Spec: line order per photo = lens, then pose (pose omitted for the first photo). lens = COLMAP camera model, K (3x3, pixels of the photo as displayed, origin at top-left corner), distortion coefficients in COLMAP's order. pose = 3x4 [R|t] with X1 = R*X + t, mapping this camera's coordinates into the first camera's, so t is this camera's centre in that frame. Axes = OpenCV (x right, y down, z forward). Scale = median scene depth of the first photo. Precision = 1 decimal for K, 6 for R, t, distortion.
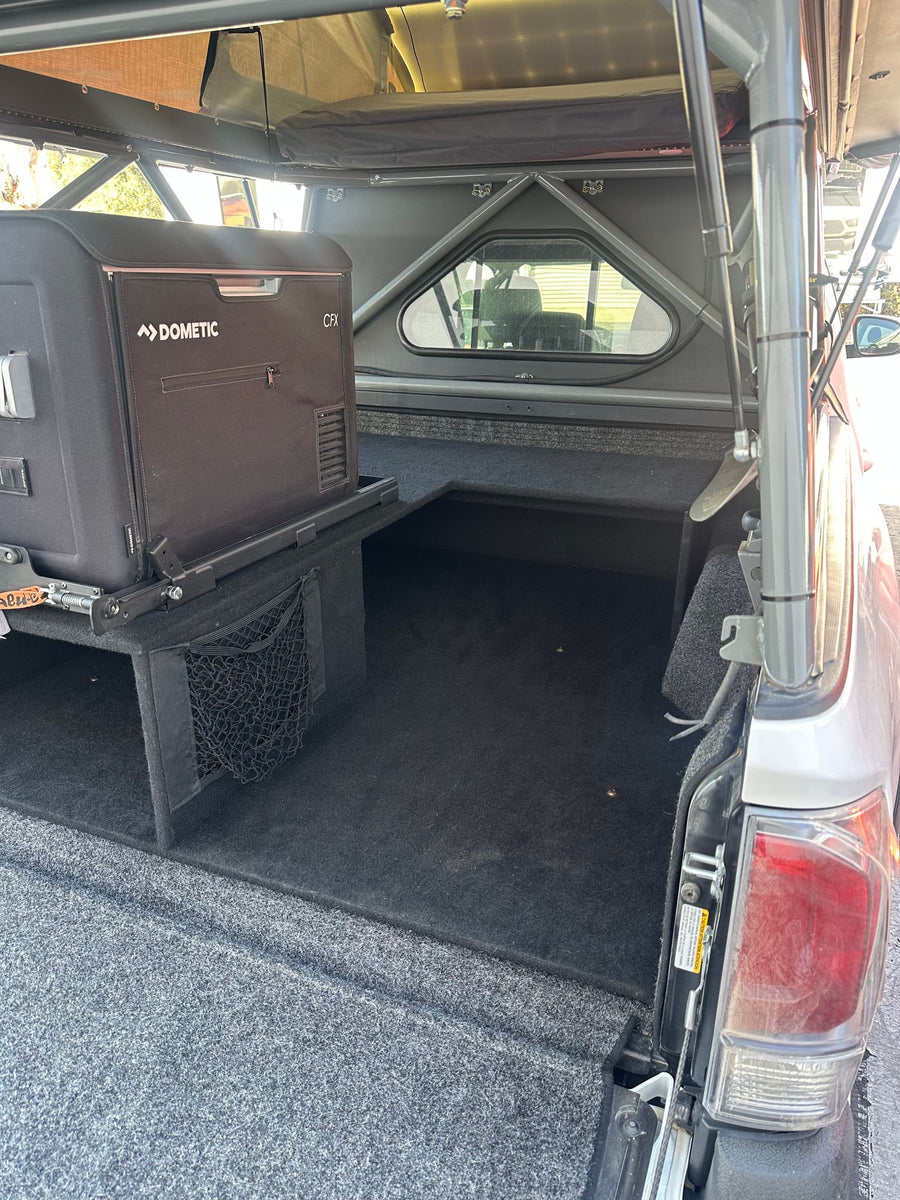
lens RADIAL K [[840.3, 0, 524.8], [0, 840.3, 598.5], [0, 0, 1]] dist [-0.027577, 0.004719]
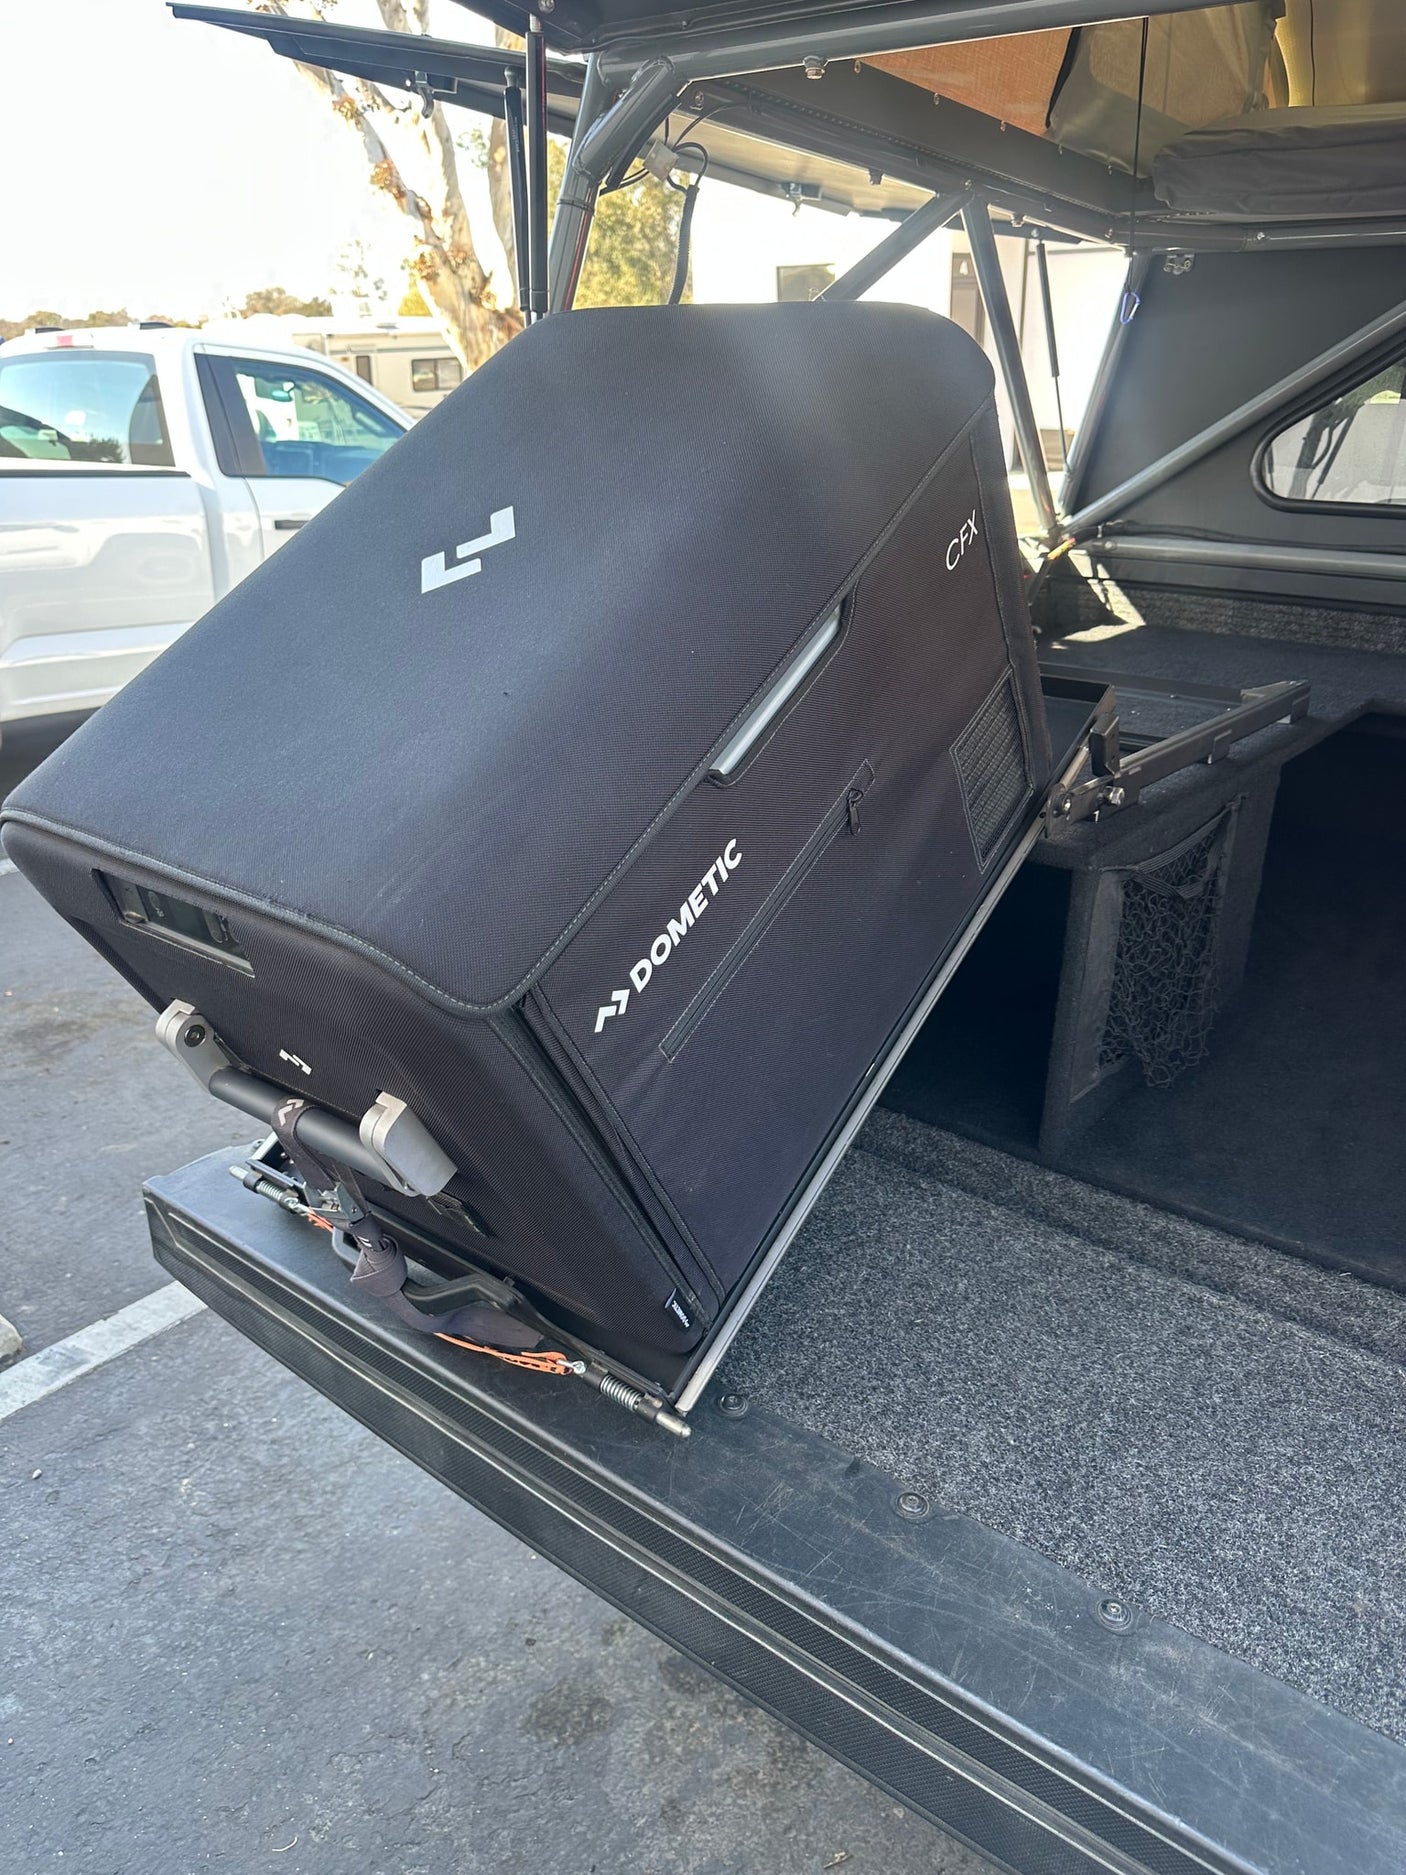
lens RADIAL K [[1313.0, 0, 819.8], [0, 1313.0, 935.1], [0, 0, 1]] dist [-0.027577, 0.004719]
pose [[0.962030, 0.117601, -0.246310, -0.228507], [-0.116562, 0.993005, 0.018844, 0.072353], [0.246803, 0.010582, 0.969008, -0.079915]]
